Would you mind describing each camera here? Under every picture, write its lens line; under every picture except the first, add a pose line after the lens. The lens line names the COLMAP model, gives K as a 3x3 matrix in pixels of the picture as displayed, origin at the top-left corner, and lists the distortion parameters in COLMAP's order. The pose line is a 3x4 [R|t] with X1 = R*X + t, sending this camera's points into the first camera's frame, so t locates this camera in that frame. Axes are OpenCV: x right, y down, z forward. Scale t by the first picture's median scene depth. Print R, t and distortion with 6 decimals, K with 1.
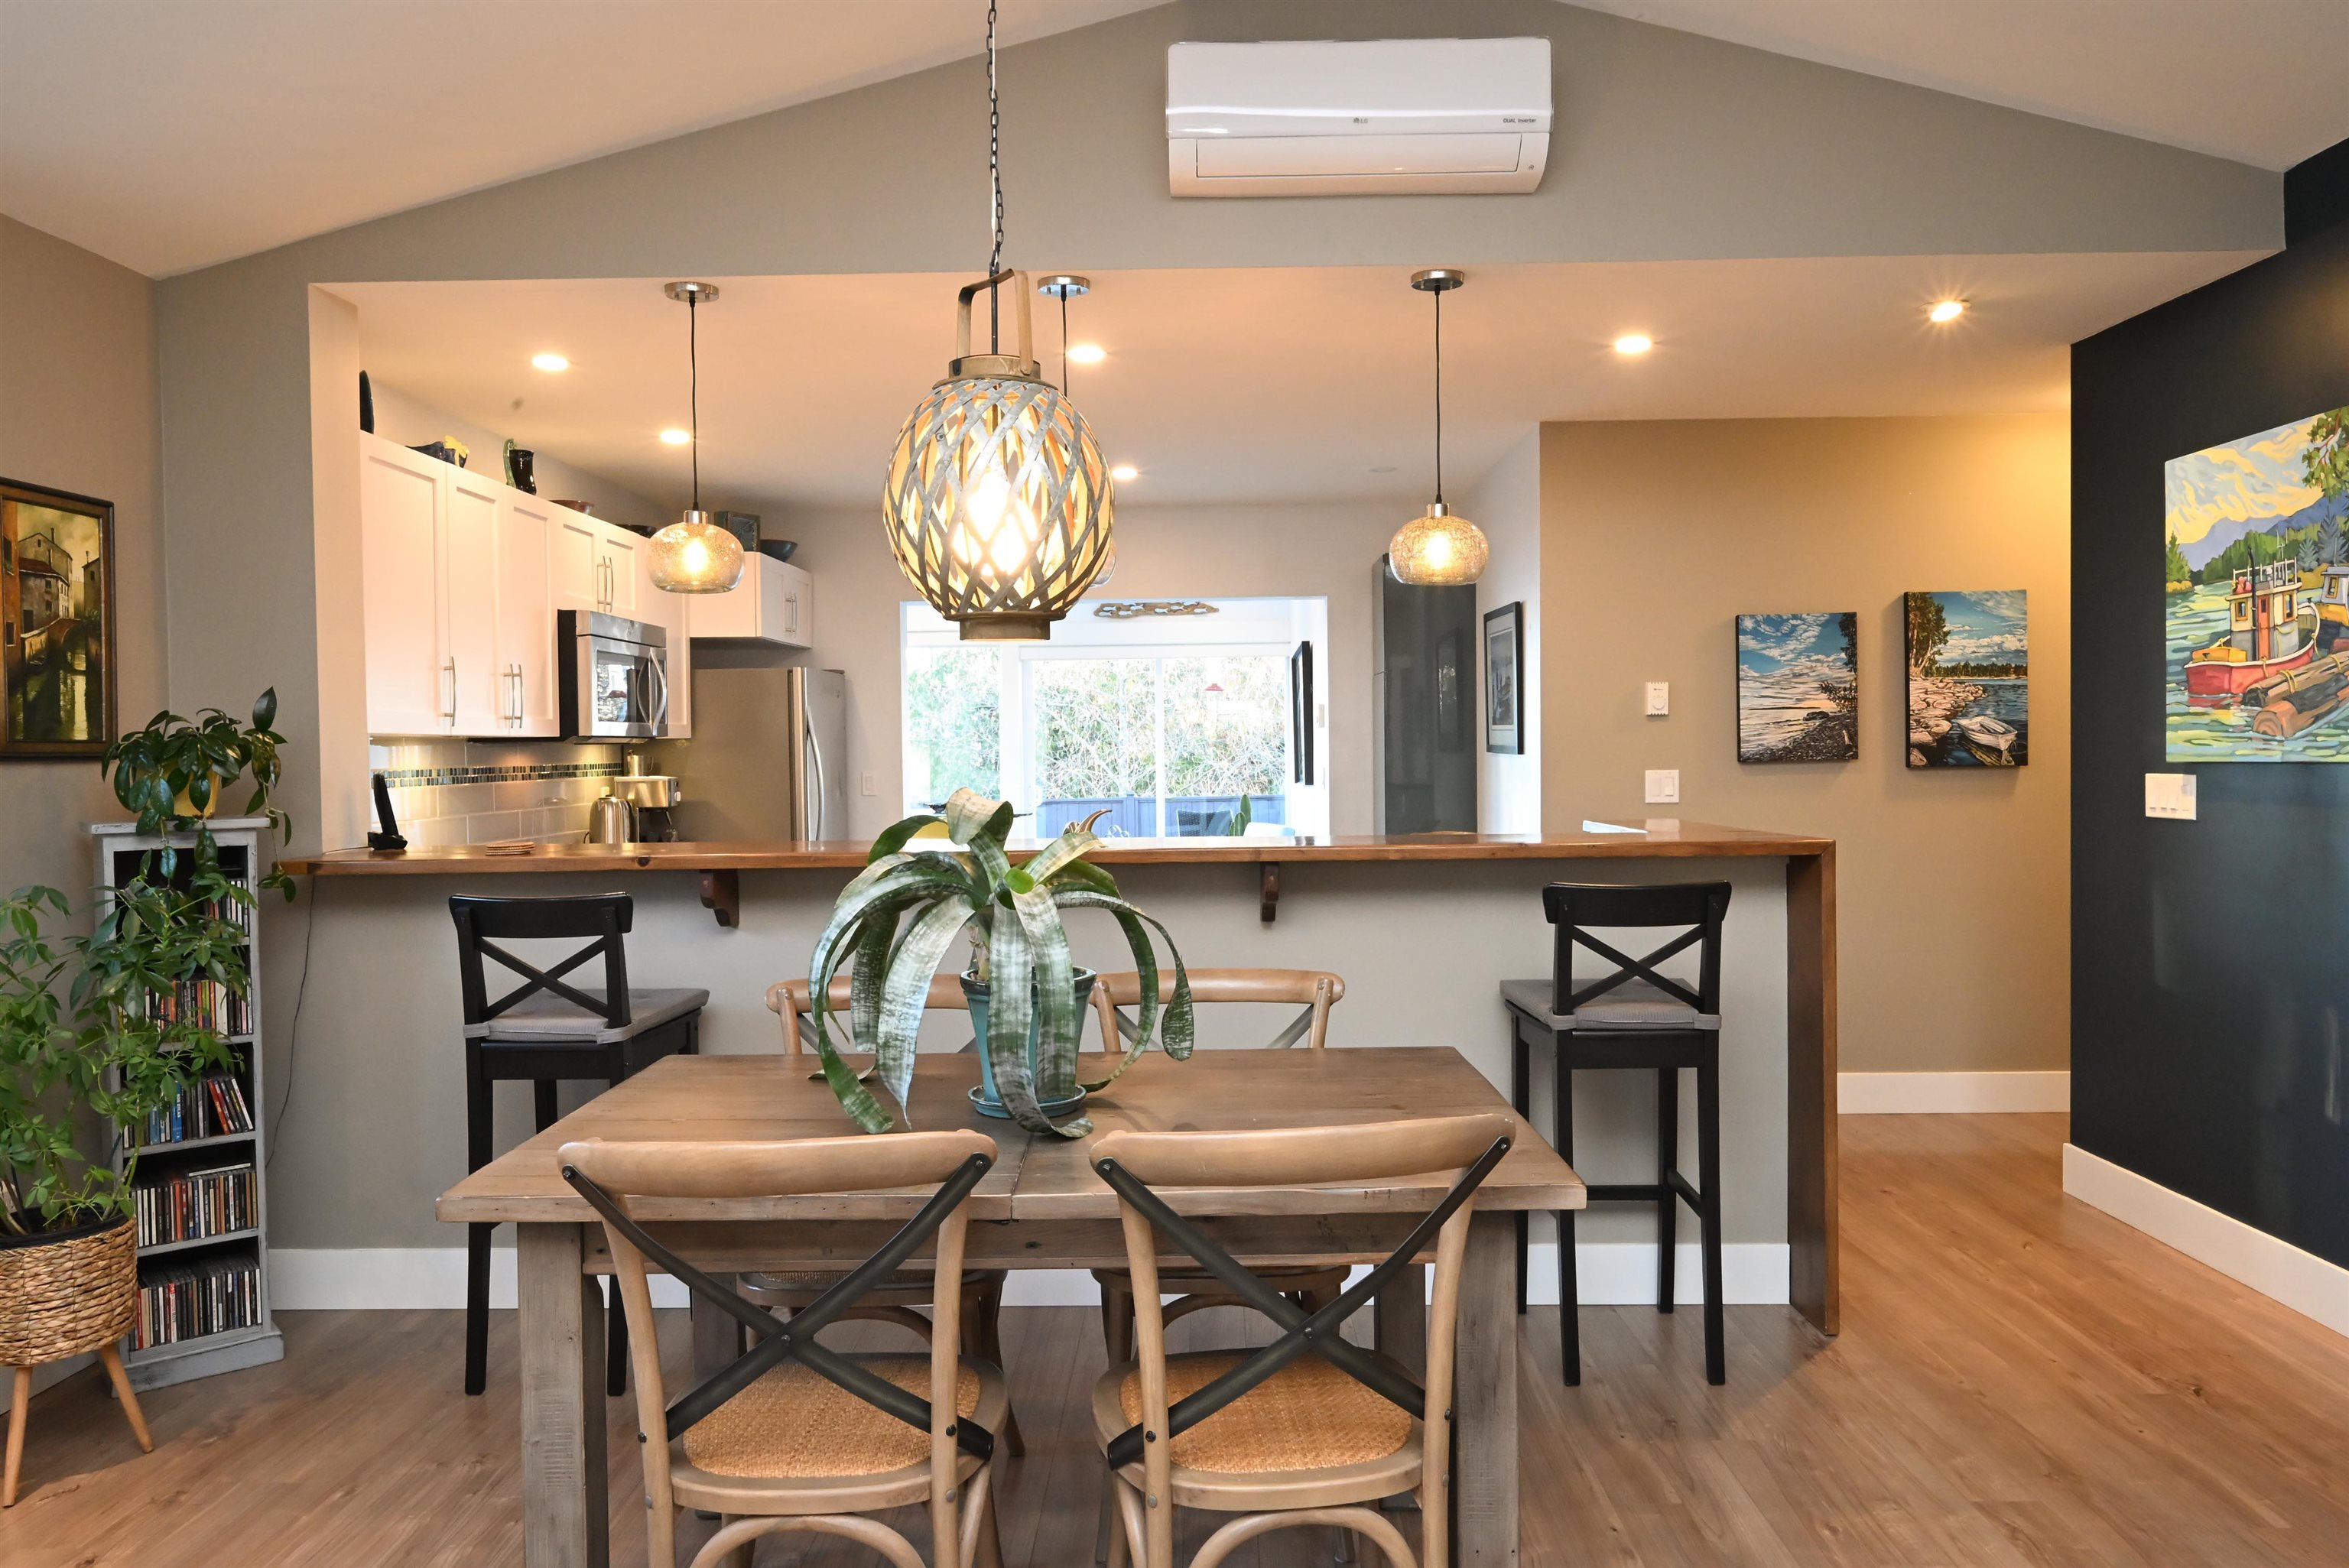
lens RADIAL K [[1560.0, 0, 1201.0], [0, 1560.0, 781.1], [0, 0, 1]] dist [0.002166, -0.006888]
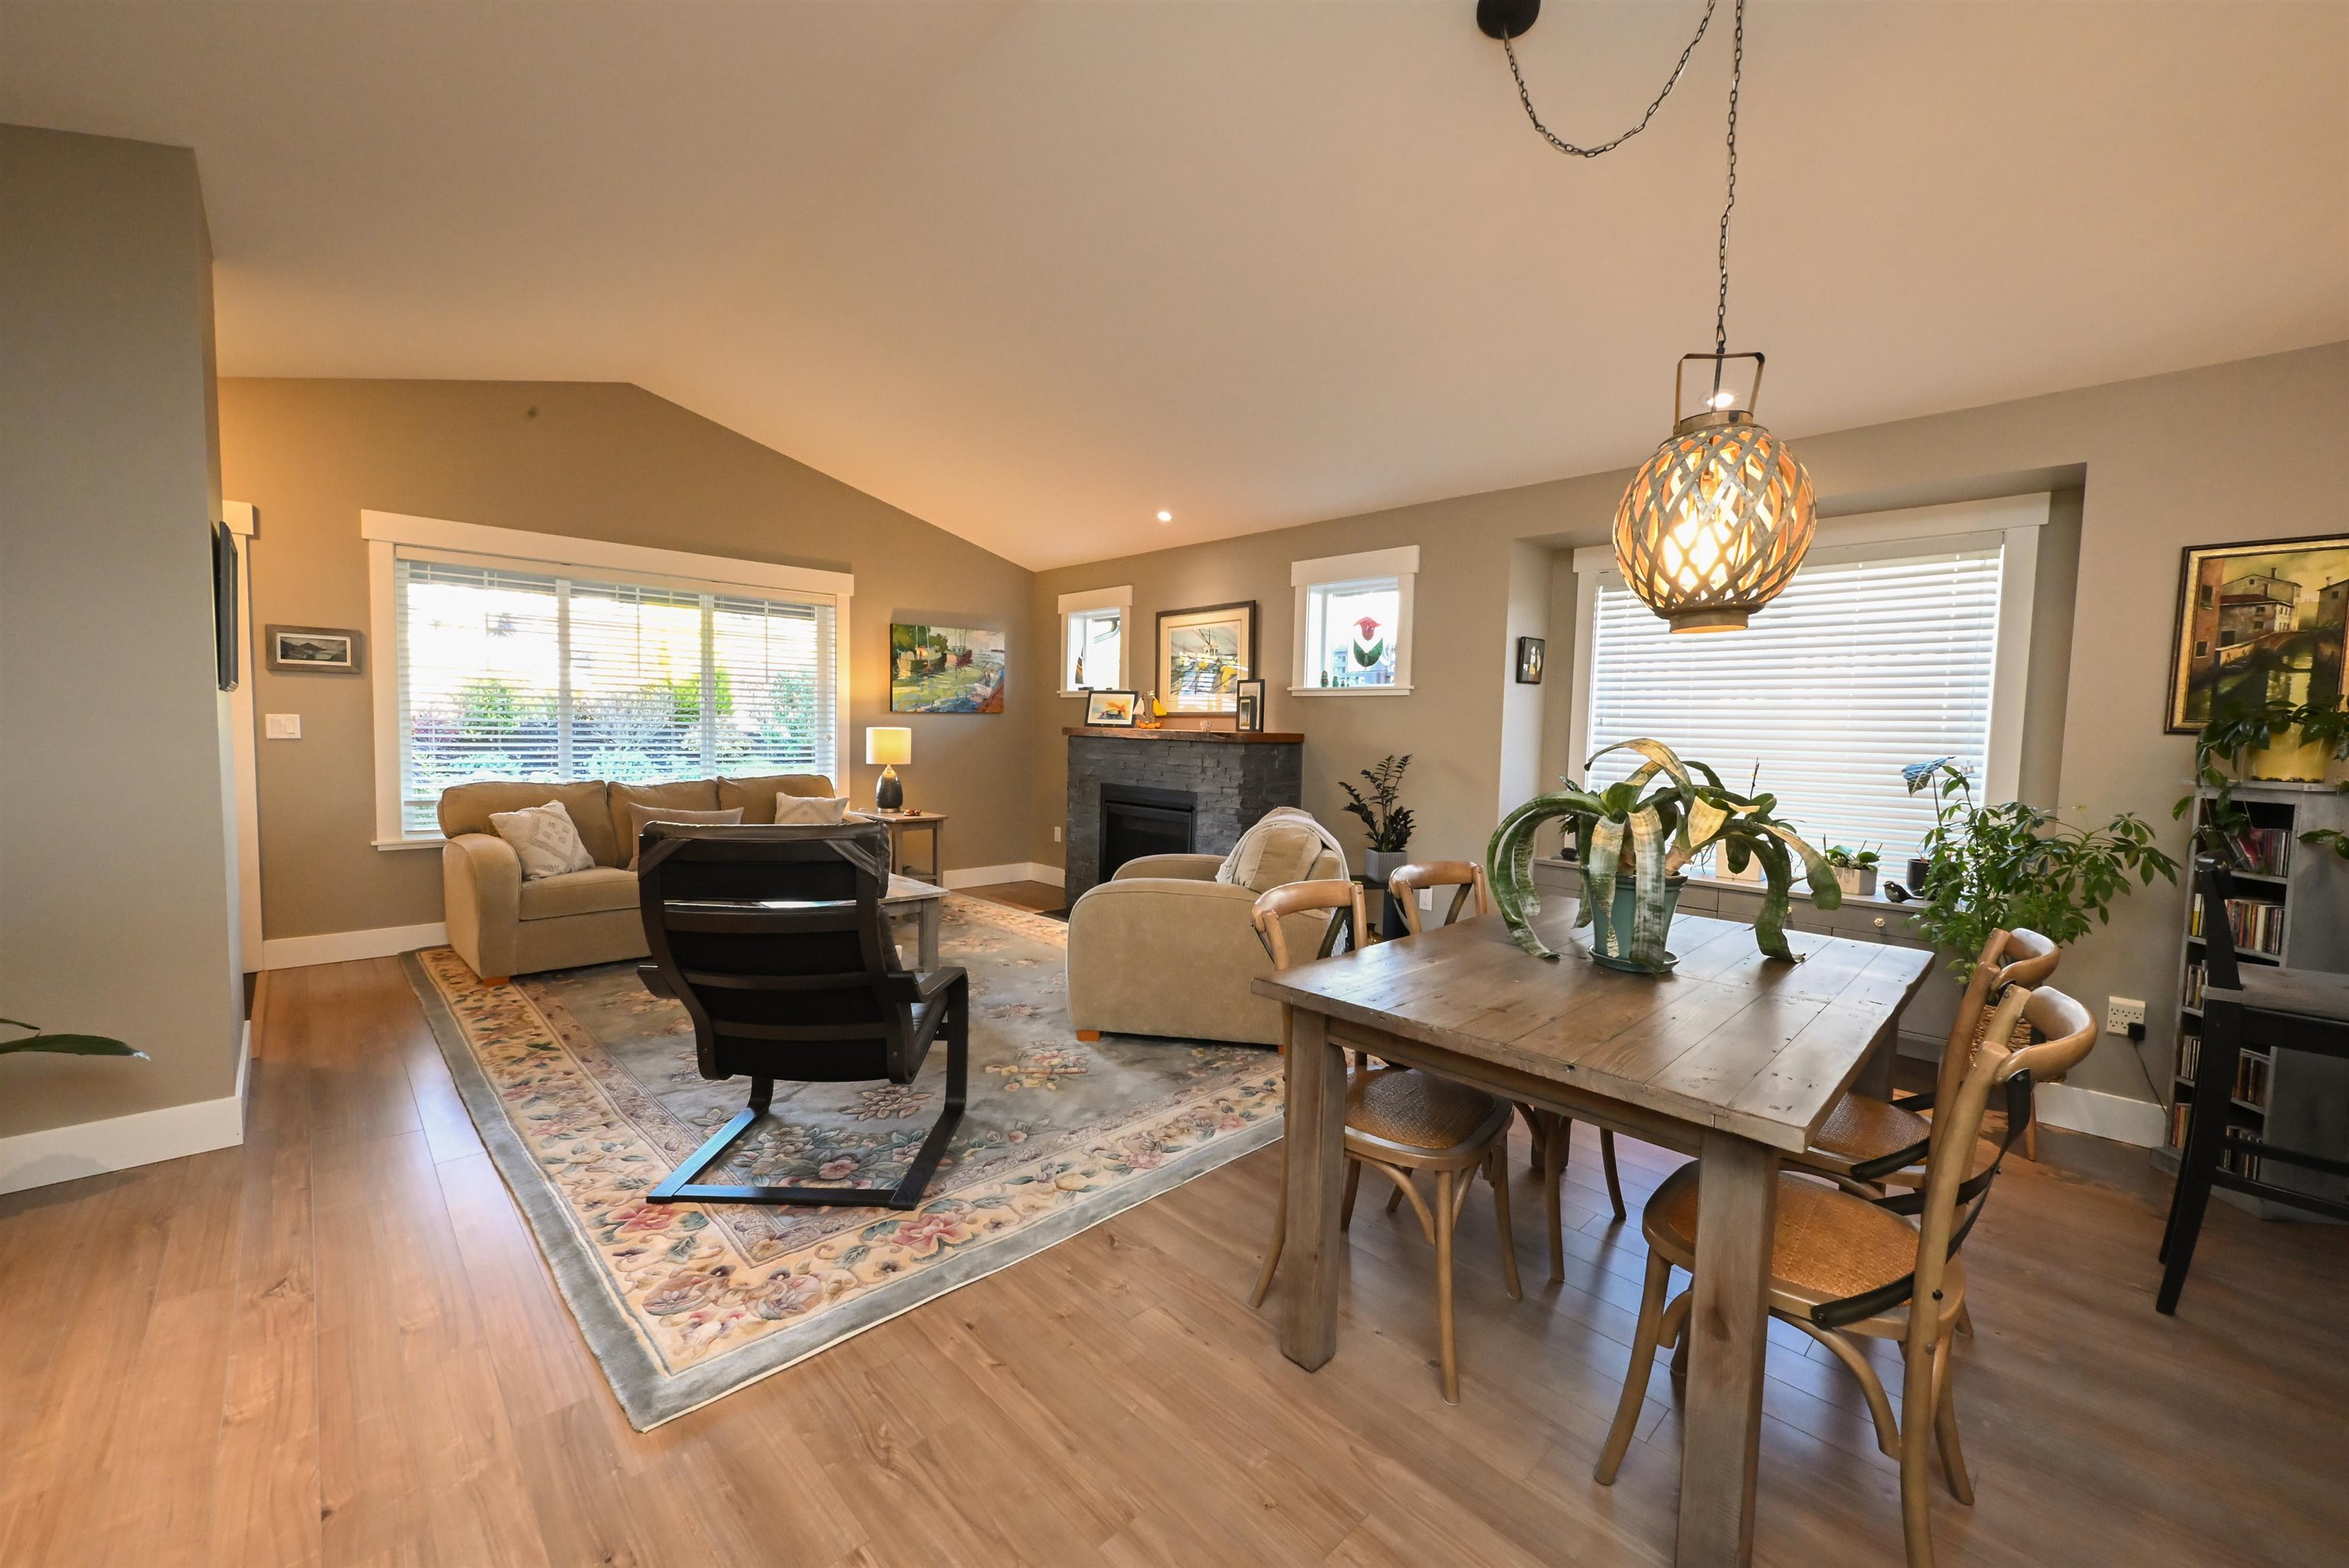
lens RADIAL K [[919.3, 0, 1172.3], [0, 919.3, 785.5], [0, 0, 1]] dist [-0.002014, 0.000897]
pose [[-0.716820, 0.039507, -0.696138, 0.509006], [-0.033168, 0.995331, 0.090639, -0.010524], [0.696469, 0.088061, -0.712163, 0.864255]]
